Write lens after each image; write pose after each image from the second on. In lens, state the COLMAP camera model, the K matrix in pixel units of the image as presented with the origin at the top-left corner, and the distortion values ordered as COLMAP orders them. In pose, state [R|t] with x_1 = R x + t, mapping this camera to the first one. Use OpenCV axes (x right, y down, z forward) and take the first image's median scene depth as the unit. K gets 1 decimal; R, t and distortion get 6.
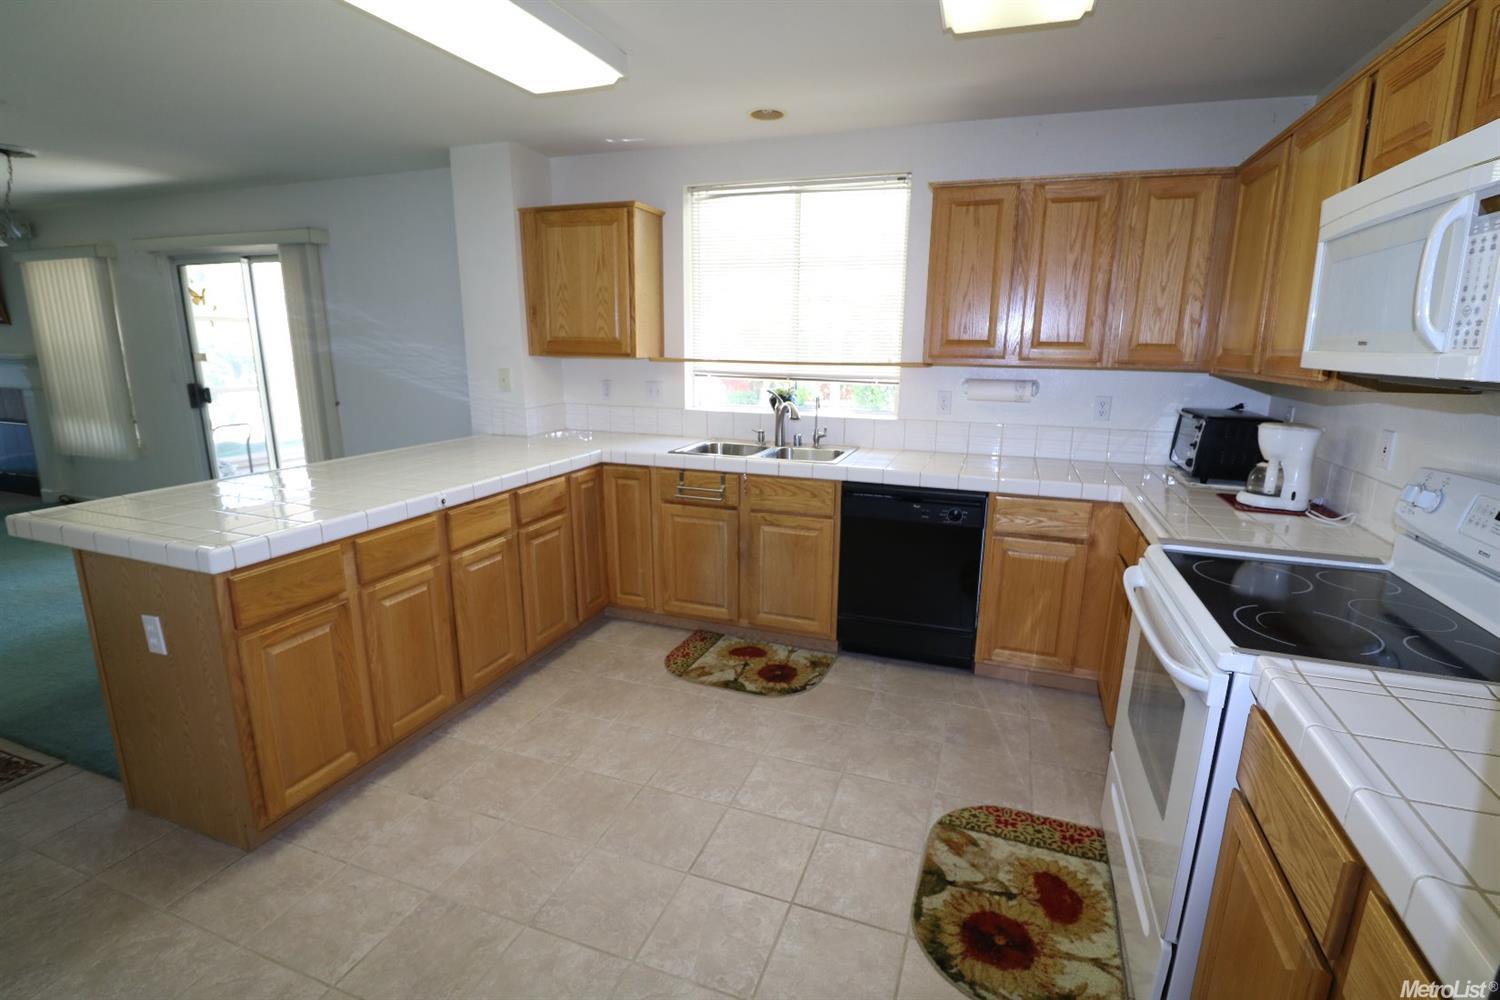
lens RADIAL K [[696.1, 0, 759.7], [0, 696.1, 496.6], [0, 0, 1]] dist [-0.011172, -0.002556]
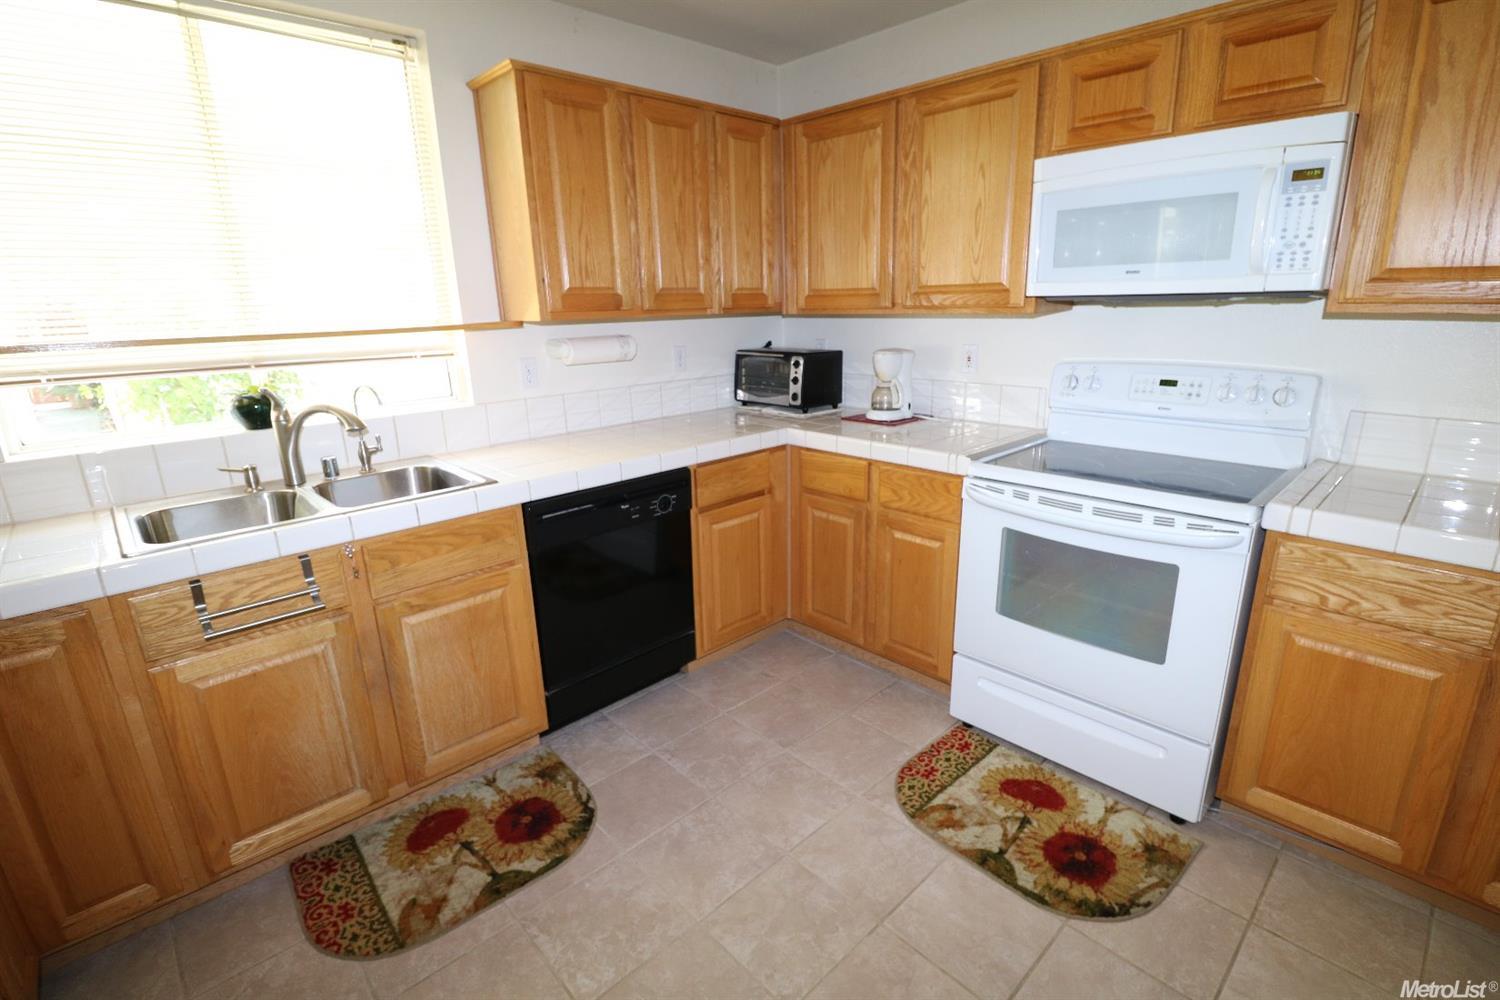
lens RADIAL K [[696.1, 0, 760.3], [0, 696.1, 498.2], [0, 0, 1]] dist [-0.011172, -0.002556]
pose [[0.444895, -0.266082, 0.855143, -0.350878], [0.222001, 0.957809, 0.182530, -0.098795], [-0.867631, 0.108636, 0.485195, 0.485305]]
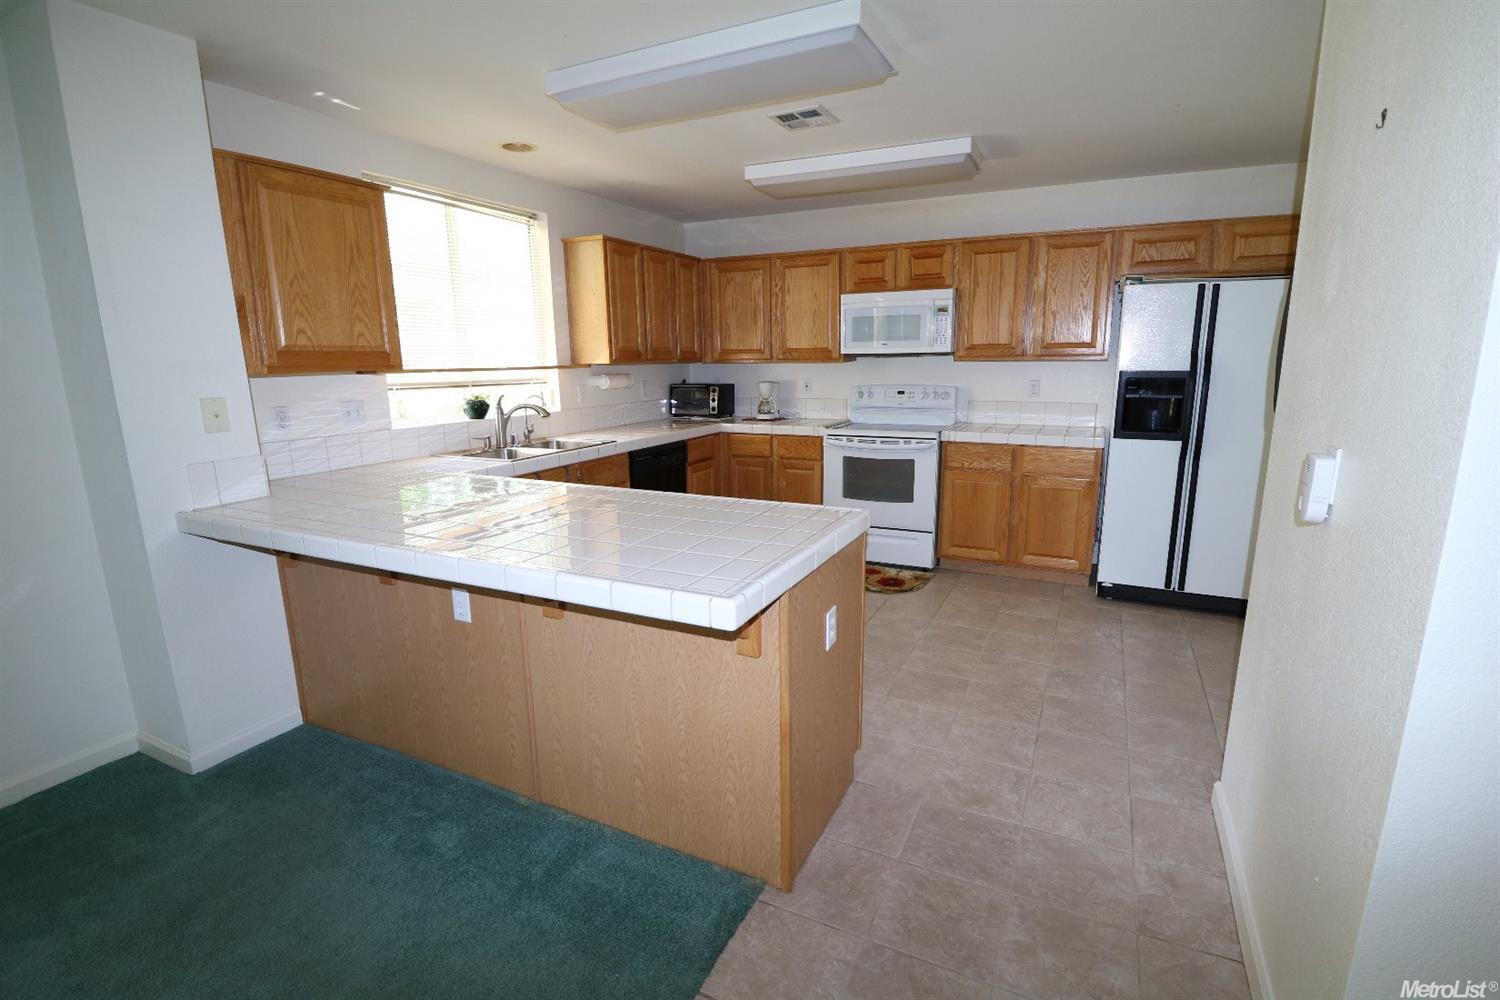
lens RADIAL K [[696.1, 0, 754.7], [0, 696.1, 500.5], [0, 0, 1]] dist [-0.011172, -0.002556]
pose [[0.107890, -0.216575, 0.970286, -1.191329], [0.228684, 0.955218, 0.187783, -0.130690], [-0.967504, 0.201629, 0.152585, 0.588702]]
